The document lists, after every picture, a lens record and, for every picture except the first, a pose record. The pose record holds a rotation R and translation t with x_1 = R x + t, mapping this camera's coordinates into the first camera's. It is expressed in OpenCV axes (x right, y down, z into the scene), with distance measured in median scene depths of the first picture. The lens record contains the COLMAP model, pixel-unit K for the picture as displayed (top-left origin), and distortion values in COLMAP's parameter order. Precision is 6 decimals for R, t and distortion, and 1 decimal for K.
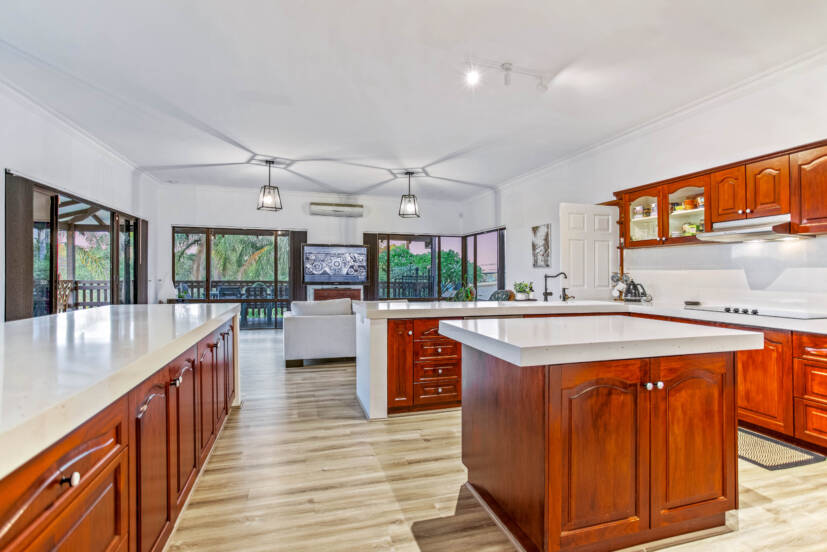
lens RADIAL K [[437.0, 0, 397.8], [0, 437.0, 276.5], [0, 0, 1]] dist [-0.000052, 0.000306]
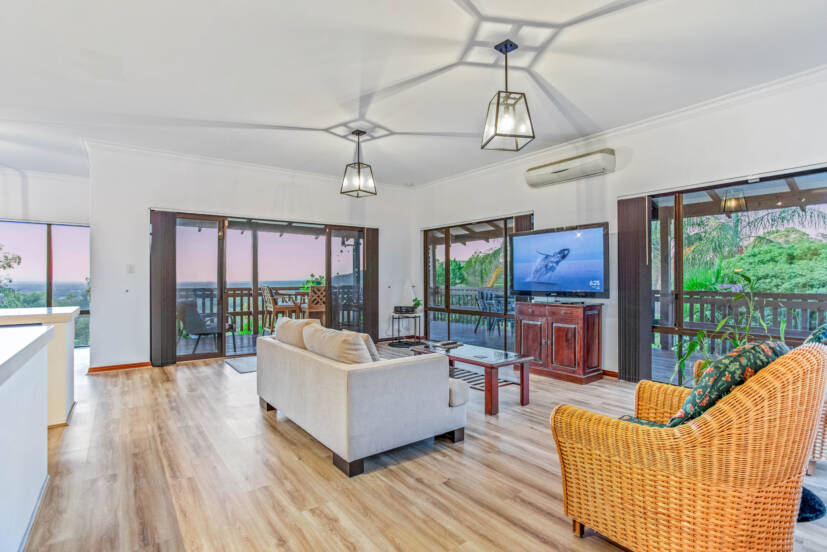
lens RADIAL K [[406.2, 0, 416.3], [0, 406.2, 277.2], [0, 0, 1]] dist [-0.000289, 0.000392]
pose [[0.385517, -0.014104, -0.922593, 0.368438], [0.007969, 0.999897, -0.011956, -0.001683], [0.922666, -0.002743, 0.385590, 0.771909]]
